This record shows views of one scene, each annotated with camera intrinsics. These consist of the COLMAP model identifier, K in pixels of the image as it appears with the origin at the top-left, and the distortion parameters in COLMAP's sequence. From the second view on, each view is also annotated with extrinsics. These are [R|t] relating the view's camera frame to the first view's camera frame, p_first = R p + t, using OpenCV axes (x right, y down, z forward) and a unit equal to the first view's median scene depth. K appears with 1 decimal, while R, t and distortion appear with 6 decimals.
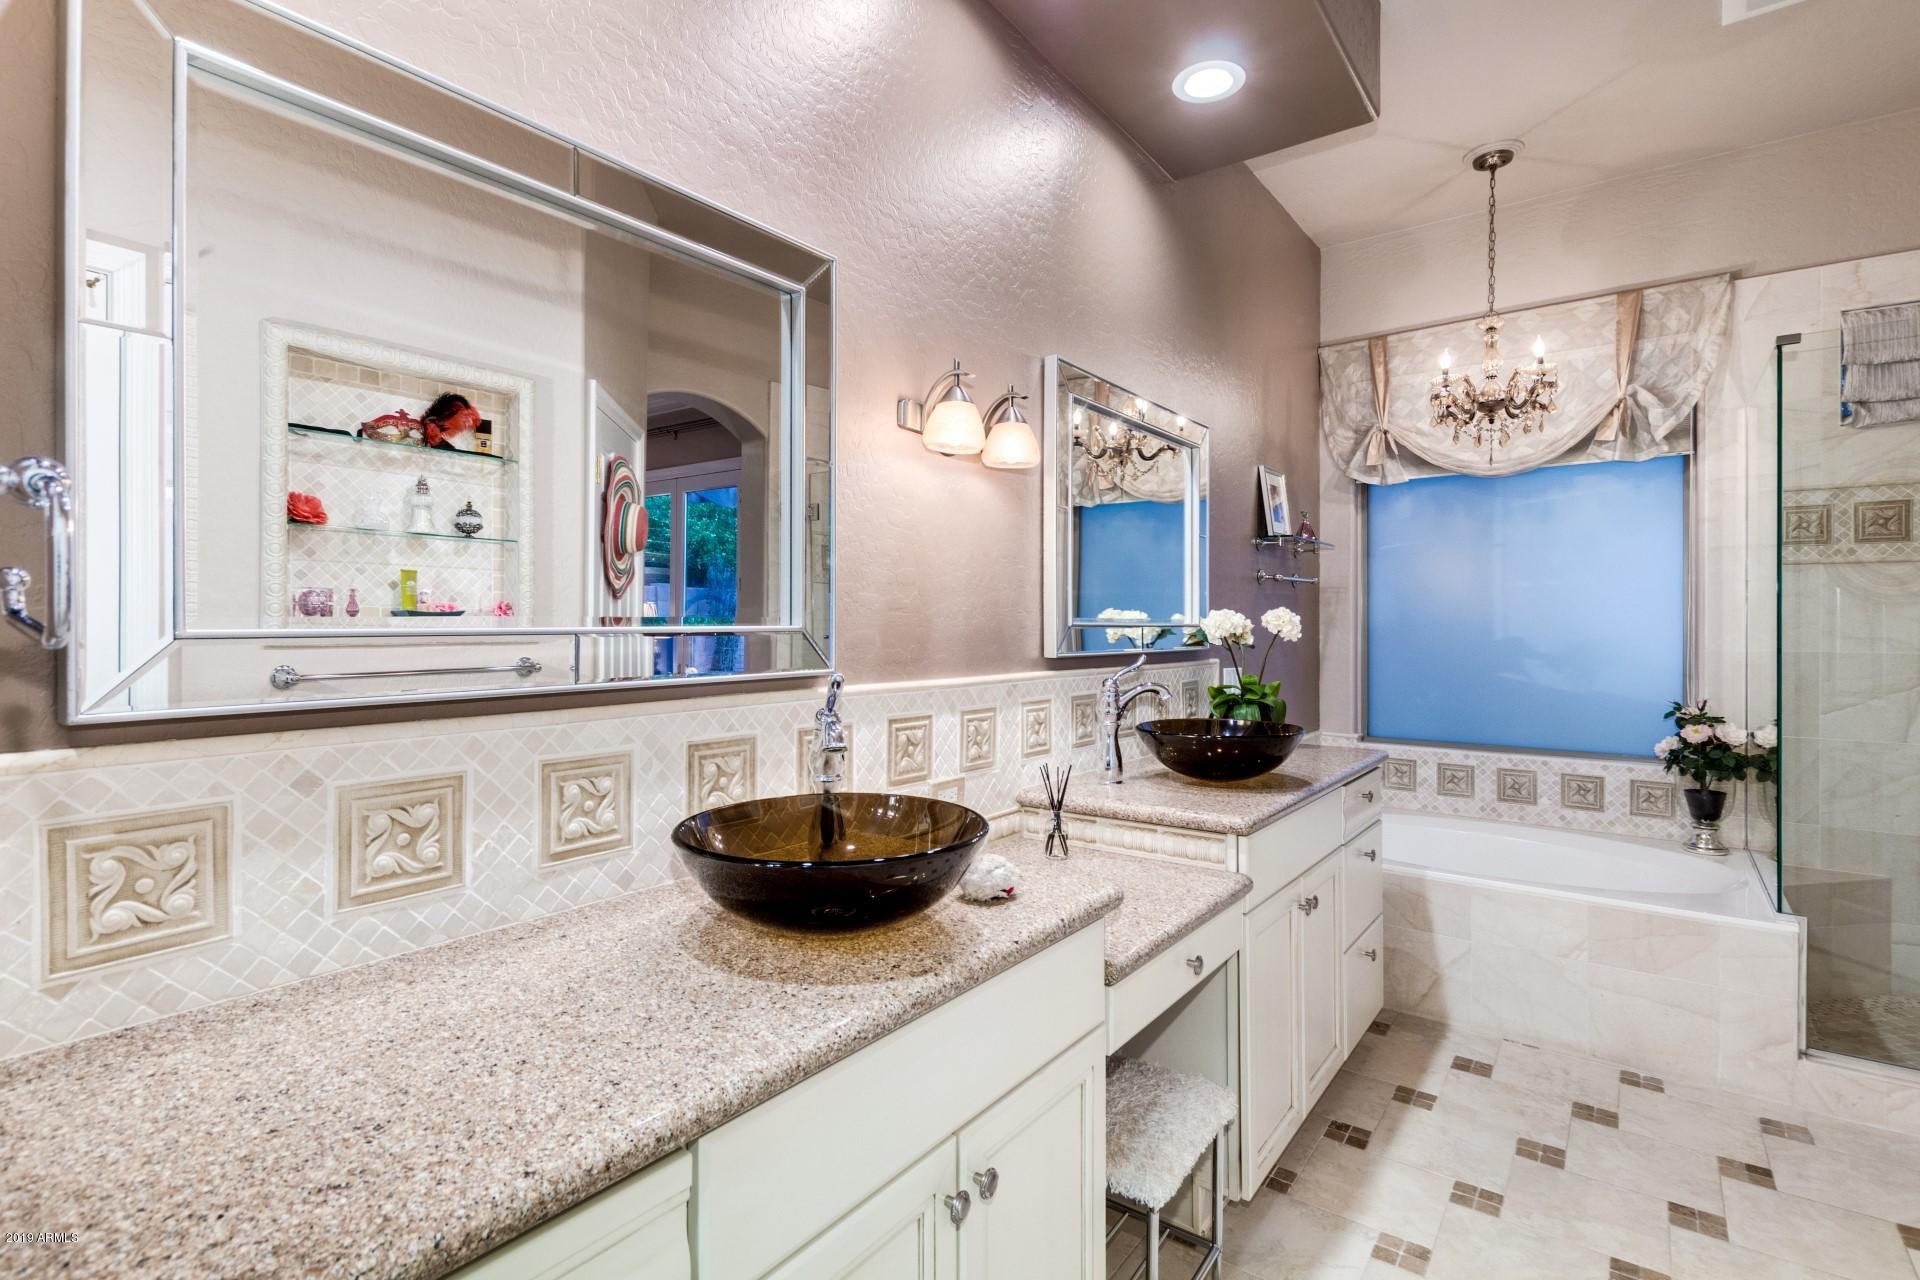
lens RADIAL K [[896.2, 0, 996.1], [0, 896.2, 605.1], [0, 0, 1]] dist [0.001663, 0.000177]
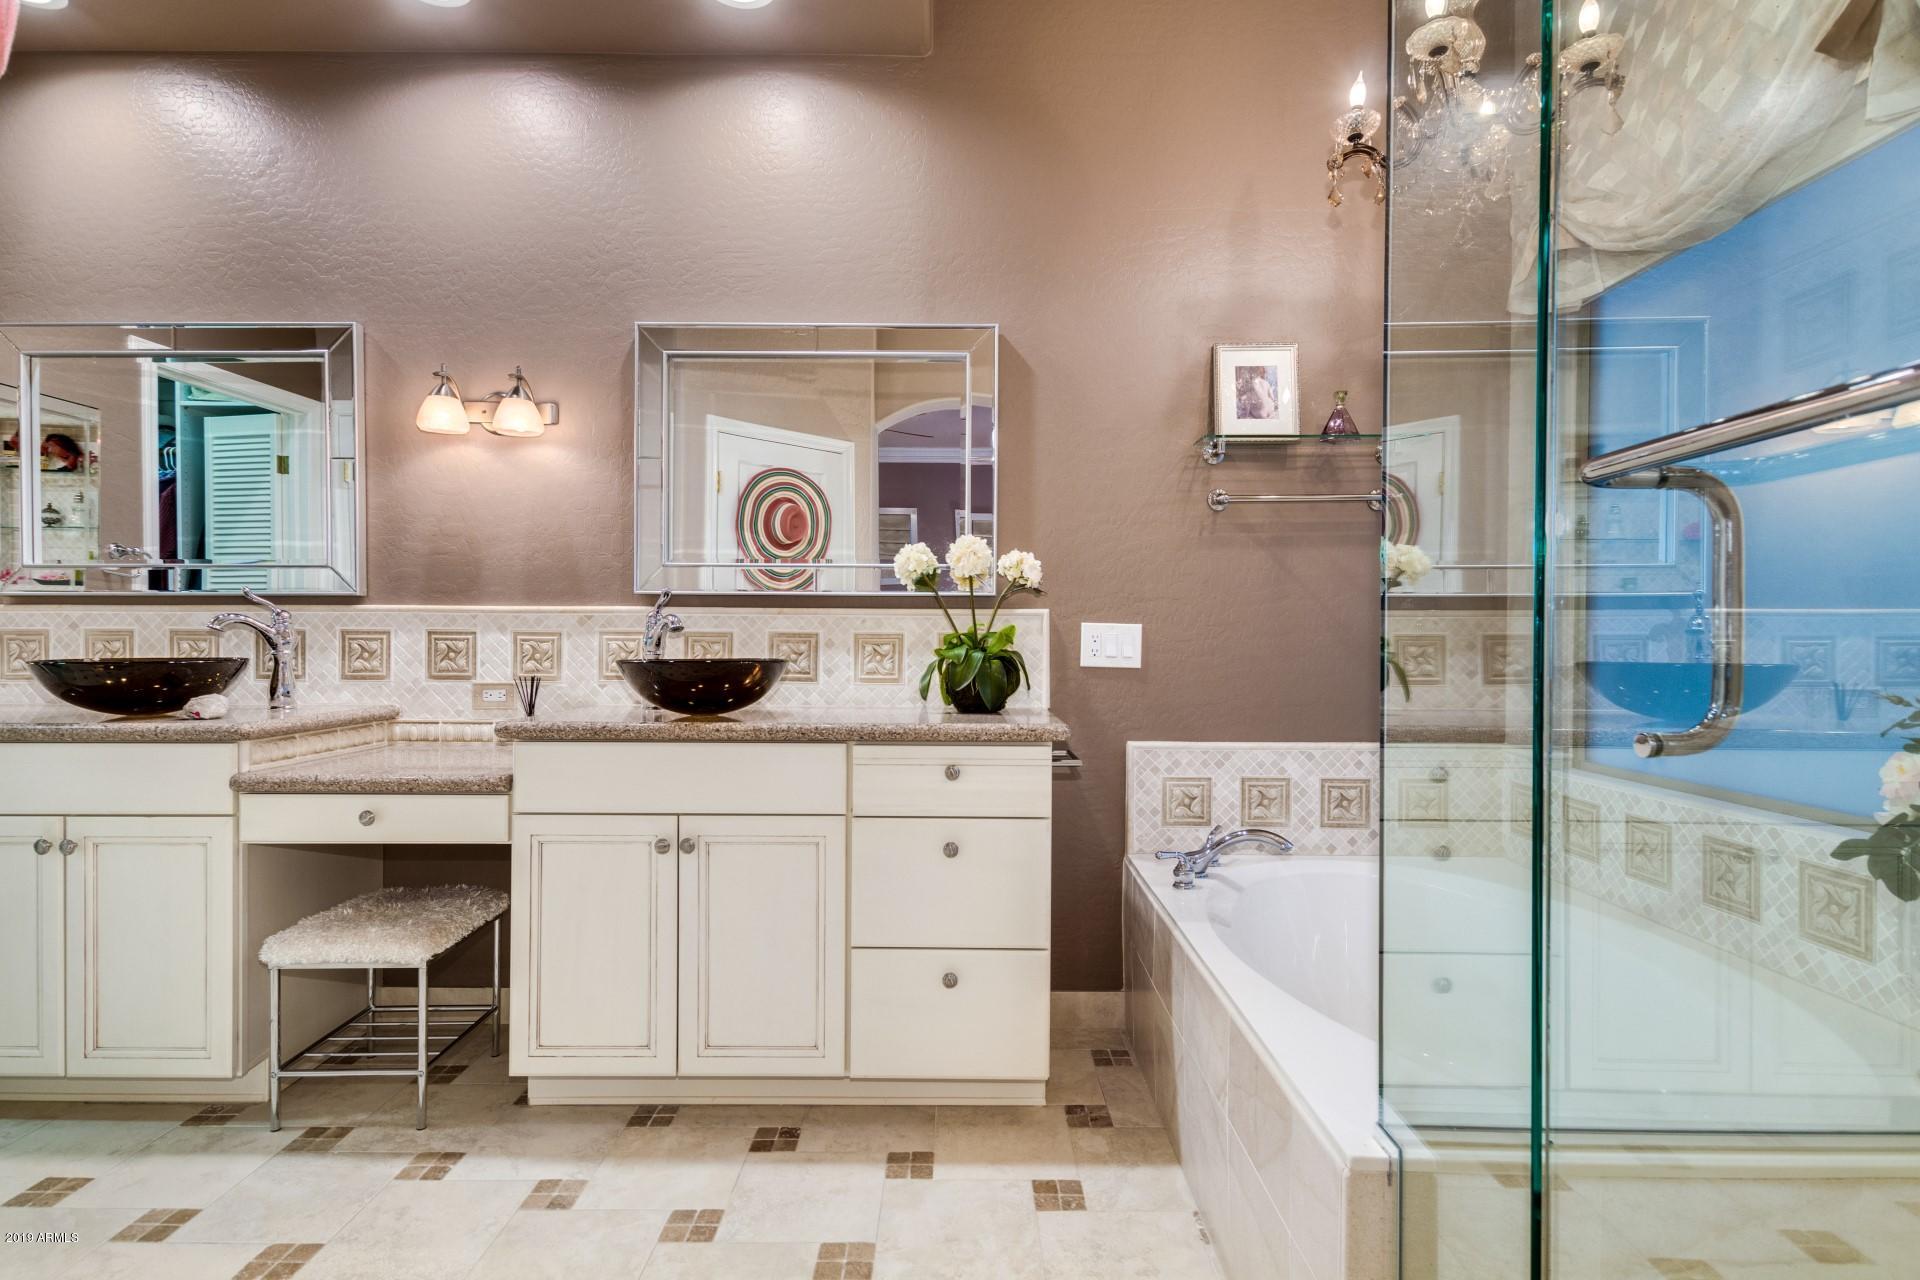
lens RADIAL K [[960.5, 0, 978.2], [0, 960.5, 632.9], [0, 0, 1]] dist [0.025587, -0.000664]
pose [[0.587381, -0.009899, -0.809250, 1.378155], [0.015084, 0.999885, -0.001282, 0.122992], [0.809170, -0.011453, 0.587463, 0.680060]]
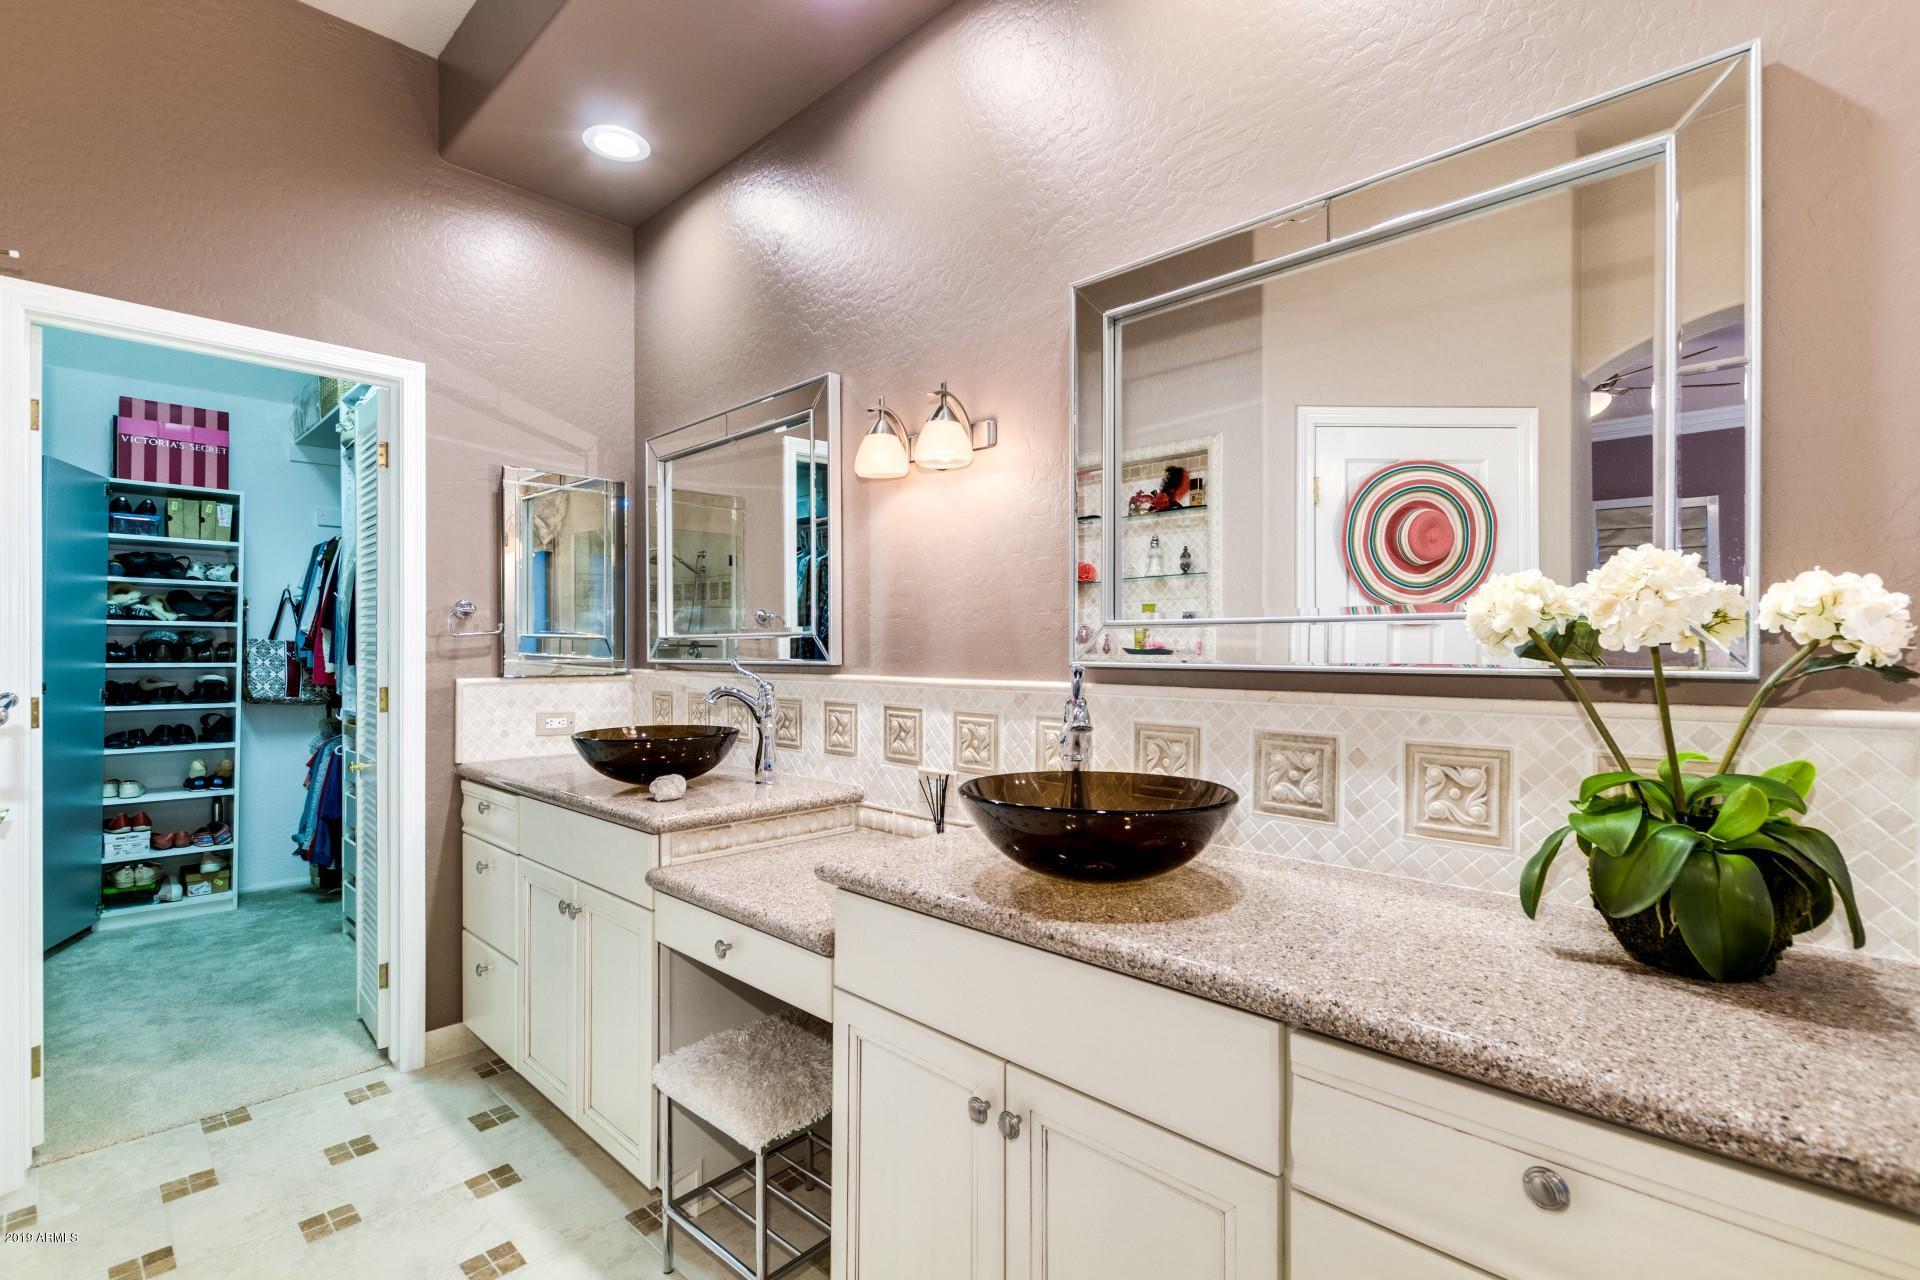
lens RADIAL K [[896.2, 0, 949.3], [0, 896.2, 644.2], [0, 0, 1]] dist [0.001663, 0.000177]
pose [[-0.151397, -0.016014, -0.988343, 0.924189], [0.012945, 0.999751, -0.018181, 0.056038], [0.988388, -0.015547, -0.151152, 1.079891]]
